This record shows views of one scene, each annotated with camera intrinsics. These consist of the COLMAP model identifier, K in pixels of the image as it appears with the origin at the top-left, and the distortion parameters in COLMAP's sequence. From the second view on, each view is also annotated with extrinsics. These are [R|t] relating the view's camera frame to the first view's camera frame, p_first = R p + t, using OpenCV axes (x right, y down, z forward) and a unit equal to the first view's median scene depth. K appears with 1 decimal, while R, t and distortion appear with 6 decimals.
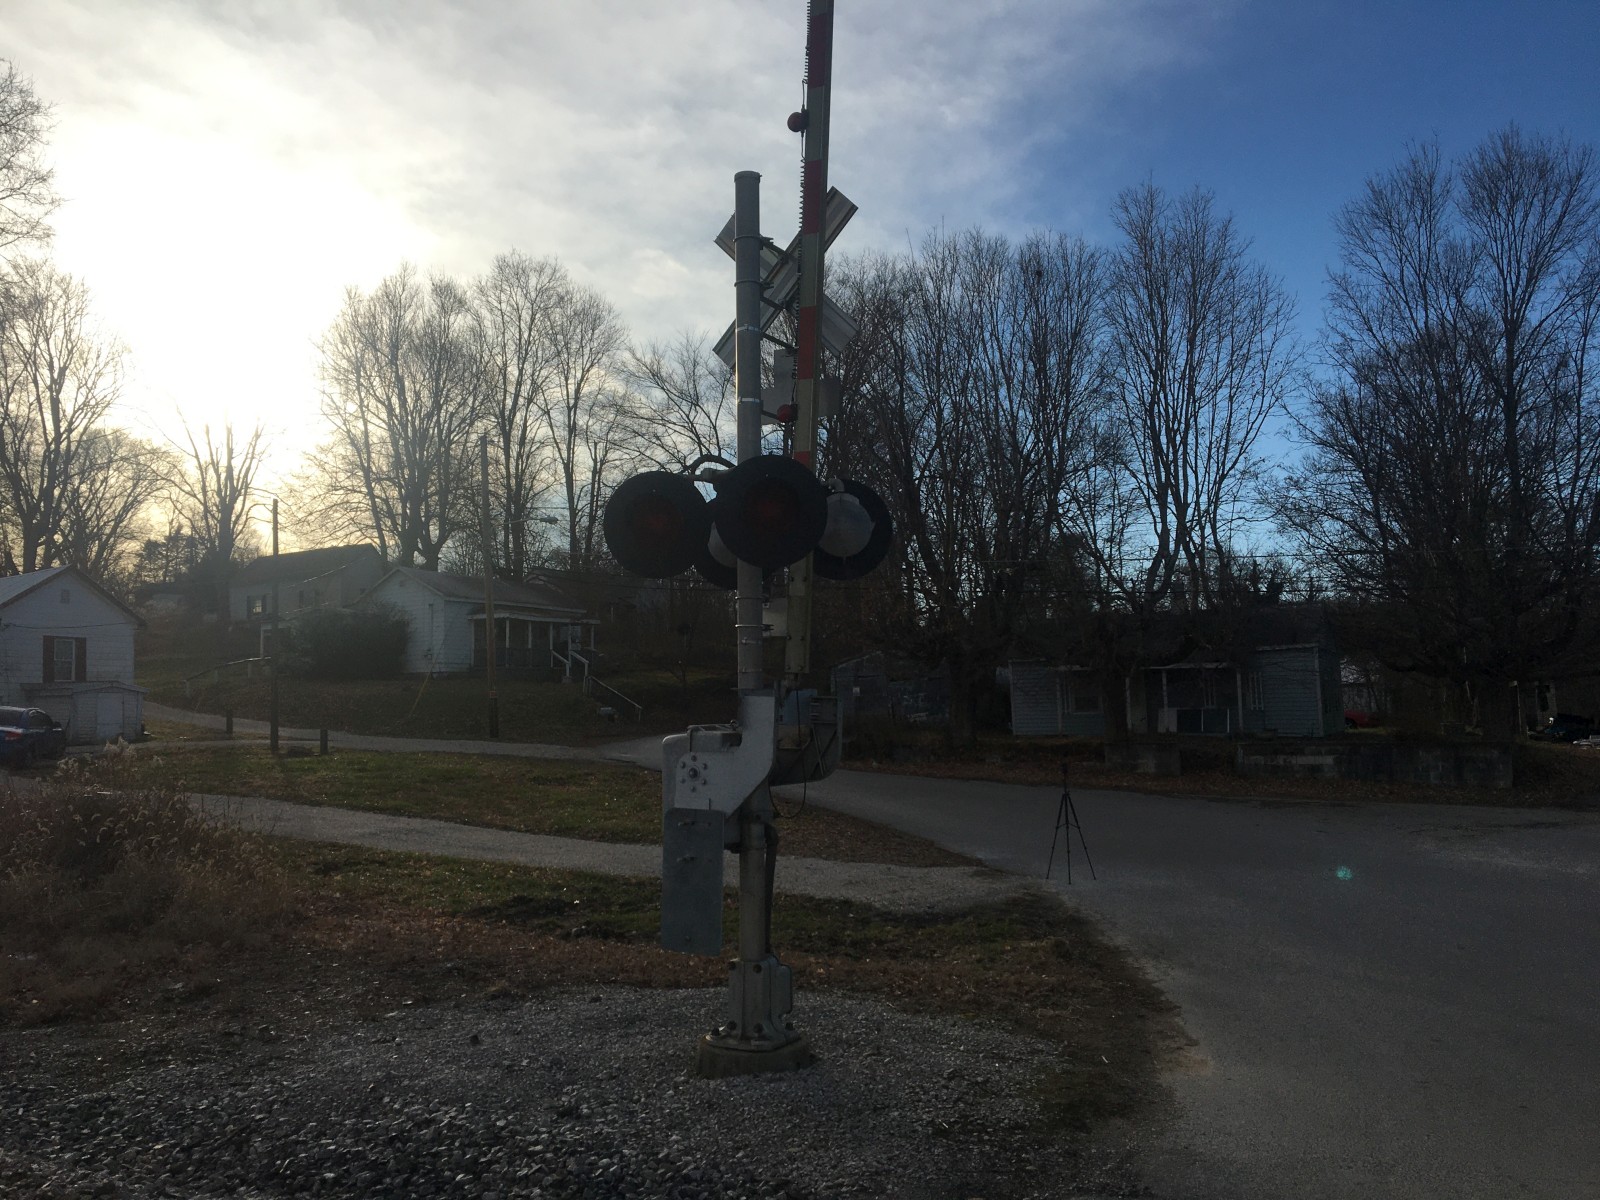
lens RADIAL K [[1406.5, 0, 770.2], [0, 1406.5, 609.1], [0, 0, 1]] dist [0.120504, -0.150560]
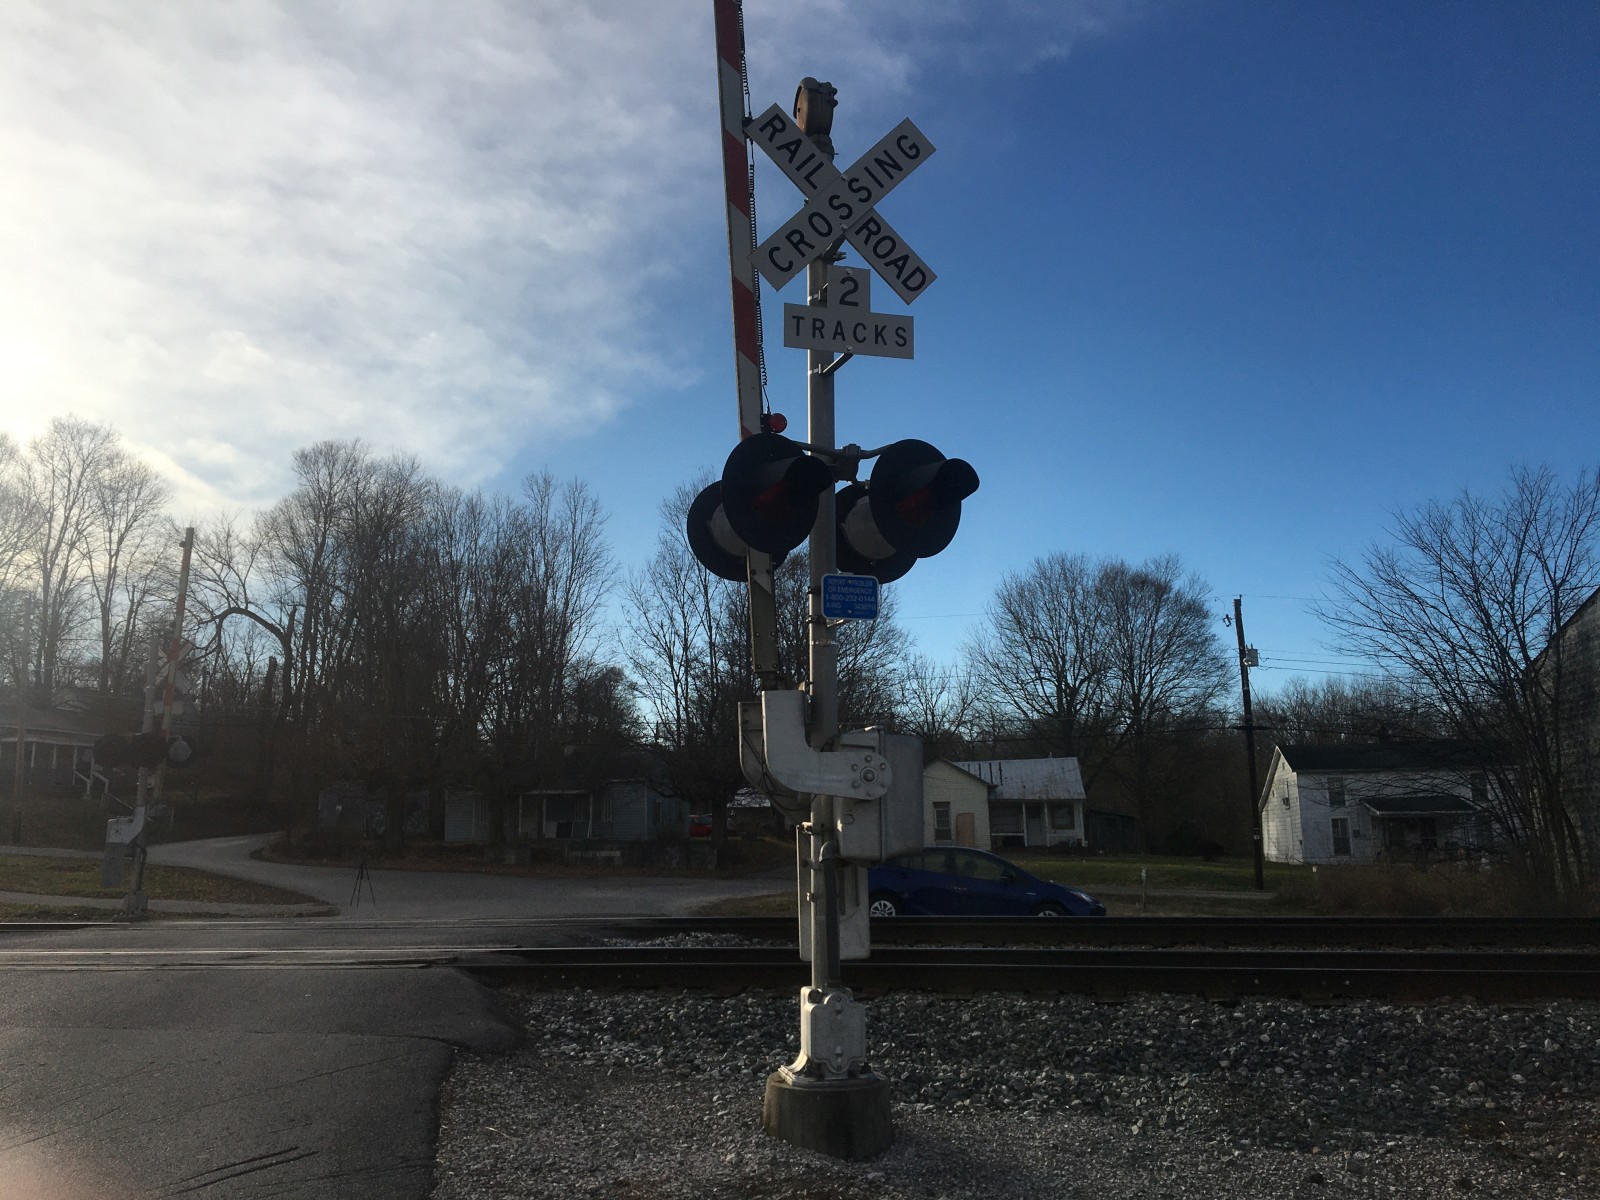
lens RADIAL K [[1406.5, 0, 793.8], [0, 1406.5, 589.4], [0, 0, 1]] dist [0.120504, -0.150560]
pose [[0.952958, 0.061952, 0.296705, 0.040456], [-0.032745, 0.994203, -0.102416, -0.014229], [-0.301329, 0.087883, 0.949462, -0.257519]]
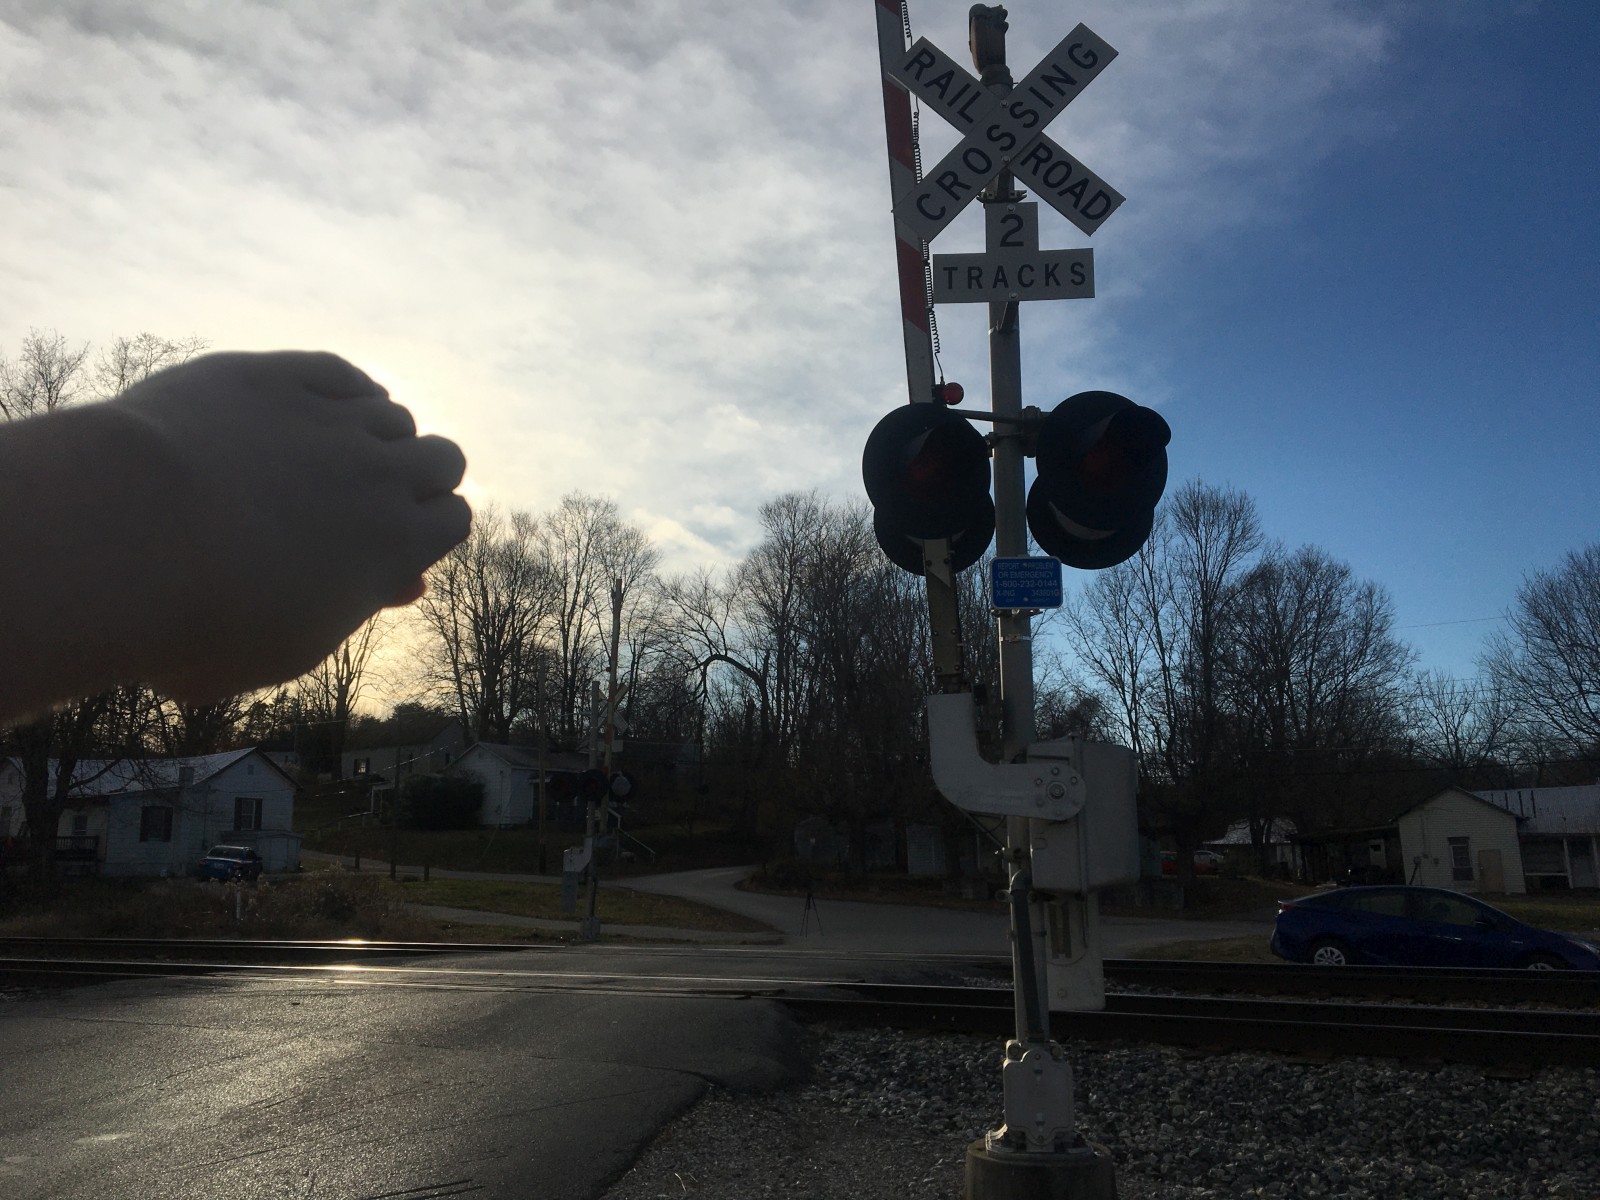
lens RADIAL K [[1406.5, 0, 765.6], [0, 1406.5, 588.6], [0, 0, 1]] dist [0.120504, -0.150560]
pose [[0.998572, 0.001809, -0.053393, 0.060702], [-0.008201, 0.992772, -0.119737, -0.013365], [0.052790, 0.120004, 0.991369, -0.250479]]
